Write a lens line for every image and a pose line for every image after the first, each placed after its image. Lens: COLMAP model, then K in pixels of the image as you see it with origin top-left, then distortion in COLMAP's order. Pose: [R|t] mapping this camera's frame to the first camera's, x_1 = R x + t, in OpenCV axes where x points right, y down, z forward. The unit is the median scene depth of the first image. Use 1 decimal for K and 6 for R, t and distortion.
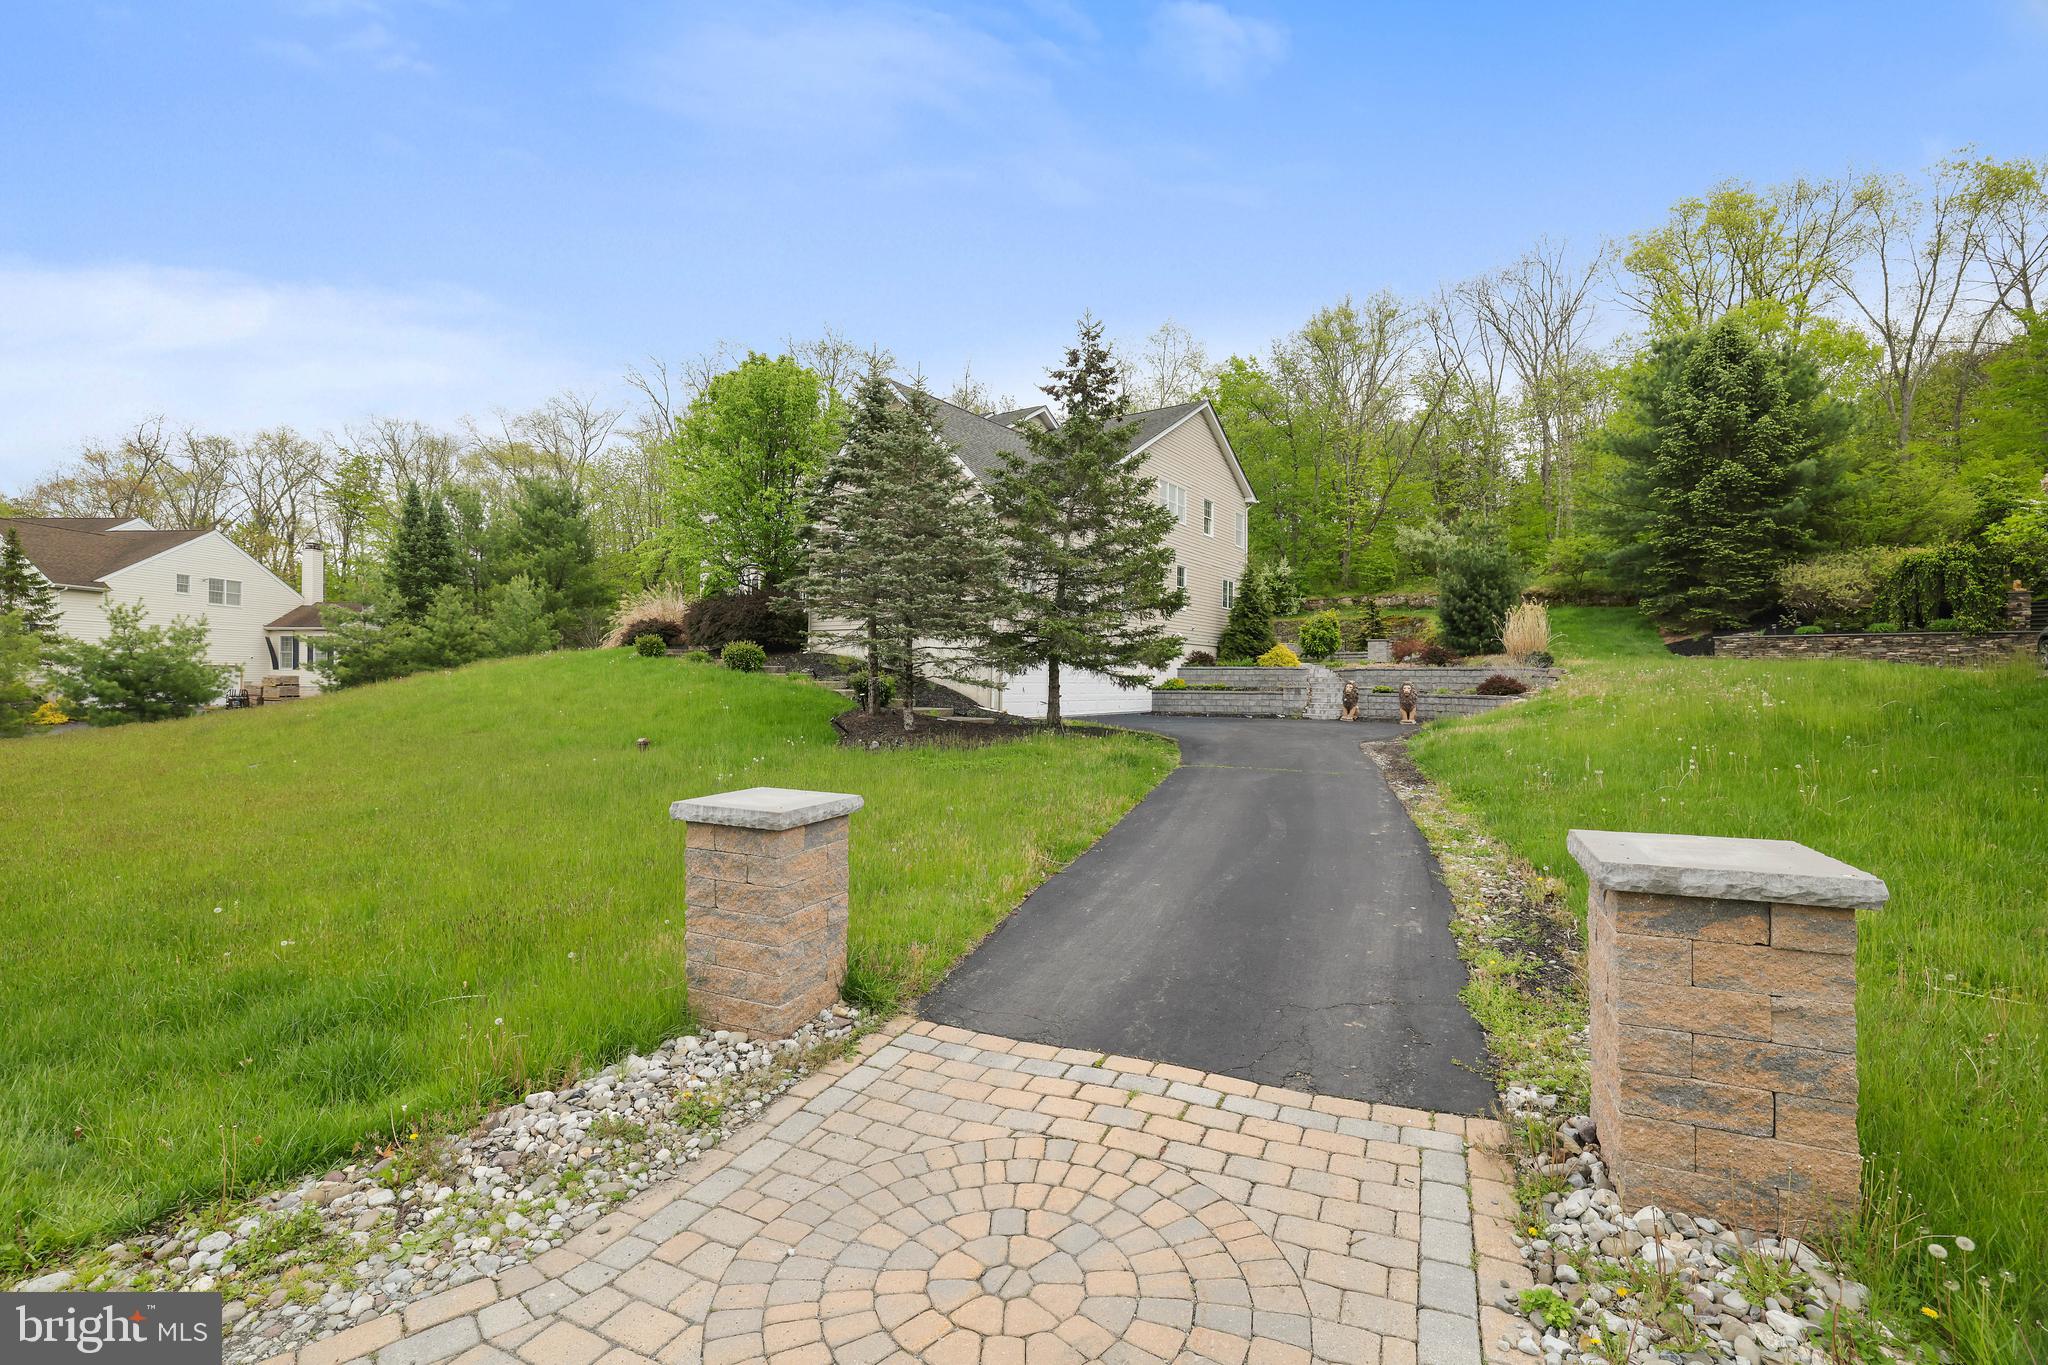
lens RADIAL K [[892.0, 0, 1024.0], [0, 892.0, 682.5], [0, 0, 1]] dist [-0.020693, 0.000180]
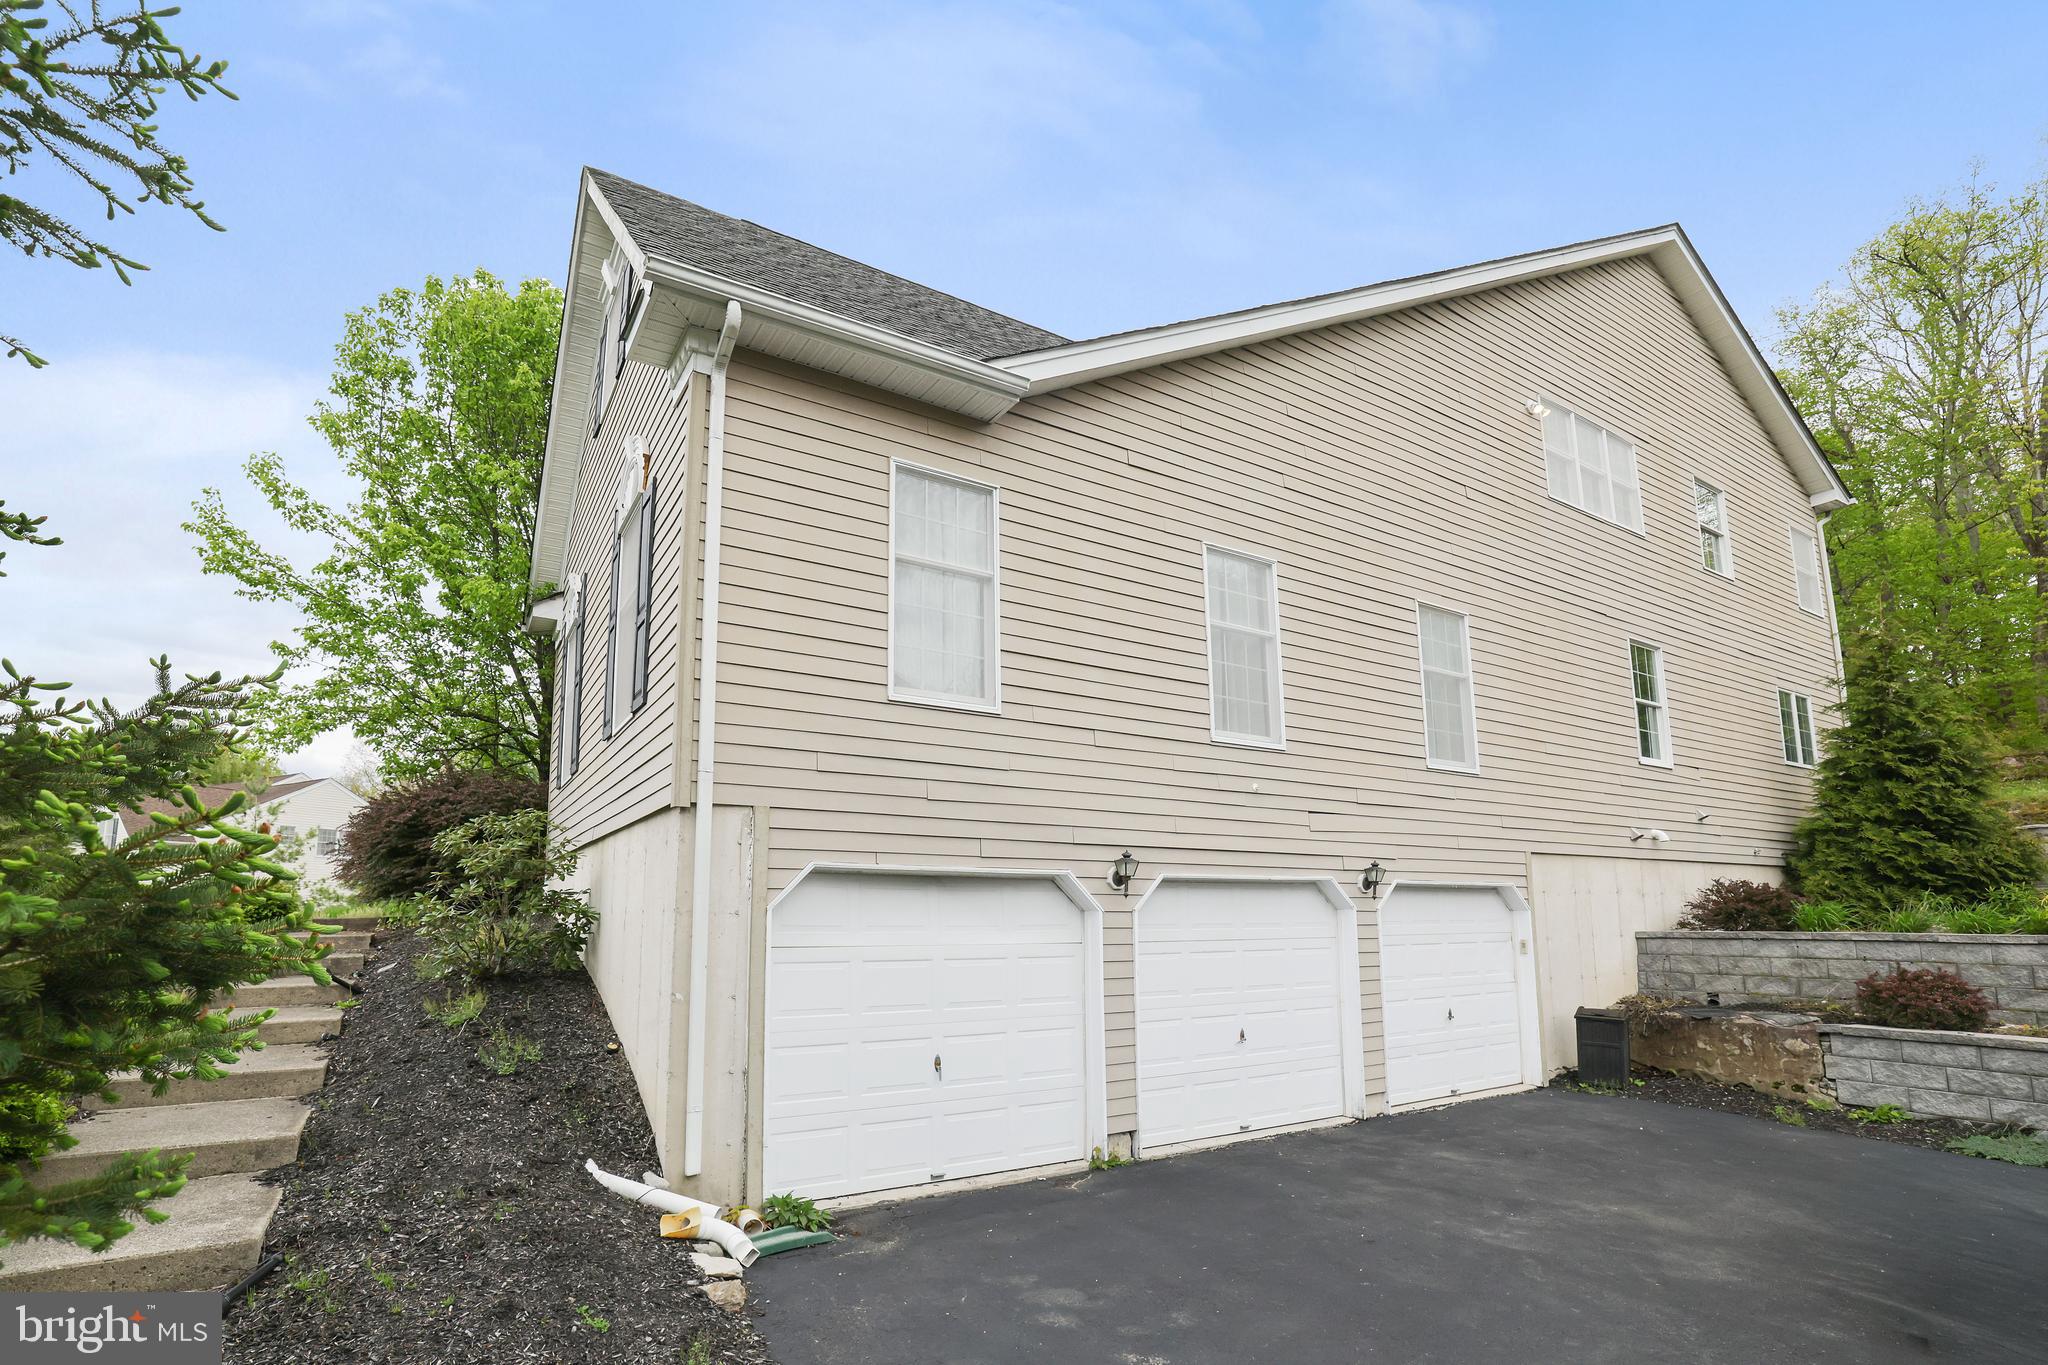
lens RADIAL K [[917.8, 0, 1020.8], [0, 917.8, 792.1], [0, 0, 1]] dist [-0.002000, -0.000515]
pose [[0.912171, -0.071917, -0.403450, 0.088411], [0.013655, 0.989269, -0.145468, -0.021087], [0.409582, 0.127182, 0.903365, 0.547264]]
